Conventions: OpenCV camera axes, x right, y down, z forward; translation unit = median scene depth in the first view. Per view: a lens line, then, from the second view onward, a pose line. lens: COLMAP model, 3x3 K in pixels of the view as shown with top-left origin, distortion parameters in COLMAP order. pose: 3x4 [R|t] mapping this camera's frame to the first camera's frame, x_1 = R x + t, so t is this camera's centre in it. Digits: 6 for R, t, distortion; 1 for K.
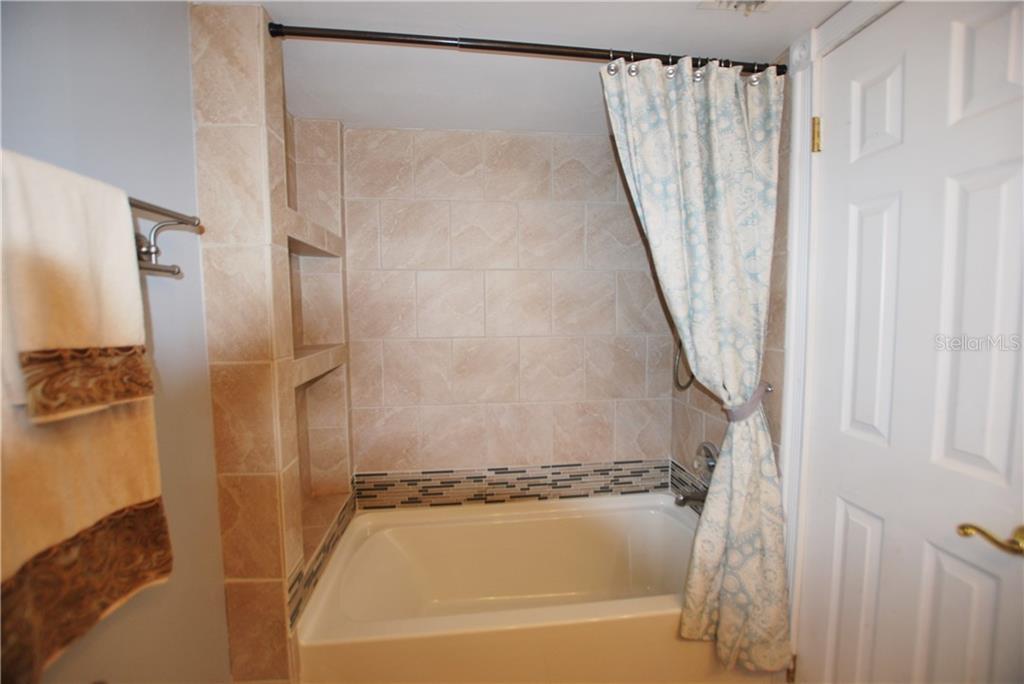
lens RADIAL K [[440.7, 0, 512.9], [0, 440.7, 341.0], [0, 0, 1]] dist [-0.026970, 0.000014]
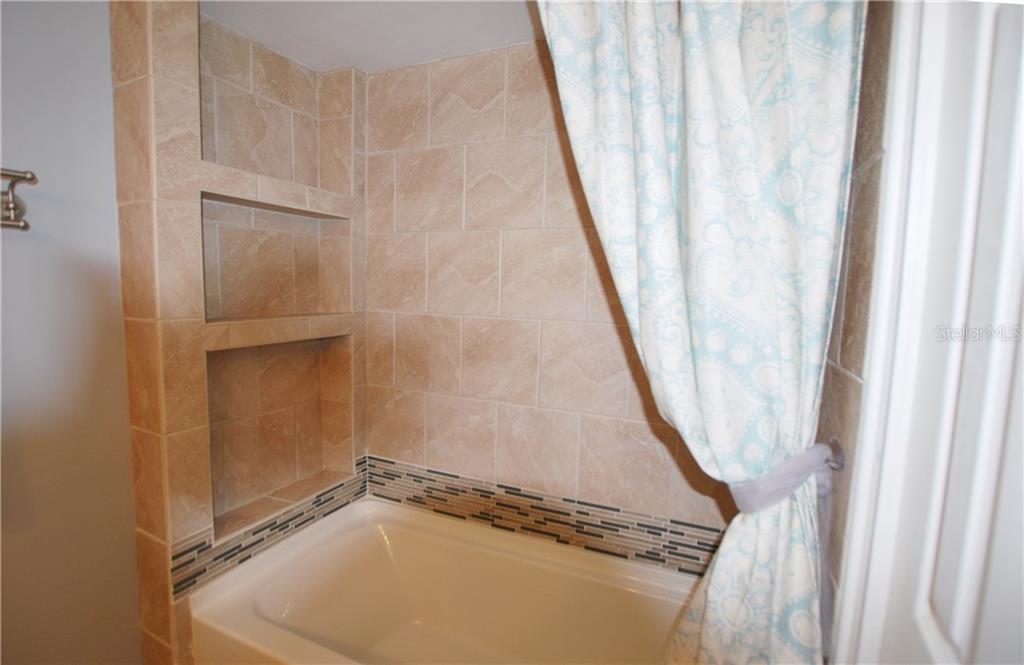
lens RADIAL K [[475.2, 0, 513.5], [0, 475.2, 332.8], [0, 0, 1]] dist [-0.022982, -0.000966]
pose [[0.863076, 0.080166, -0.498671, 0.375212], [-0.071373, 0.996774, 0.036712, -0.012489], [0.500005, 0.003907, 0.866013, 0.283565]]
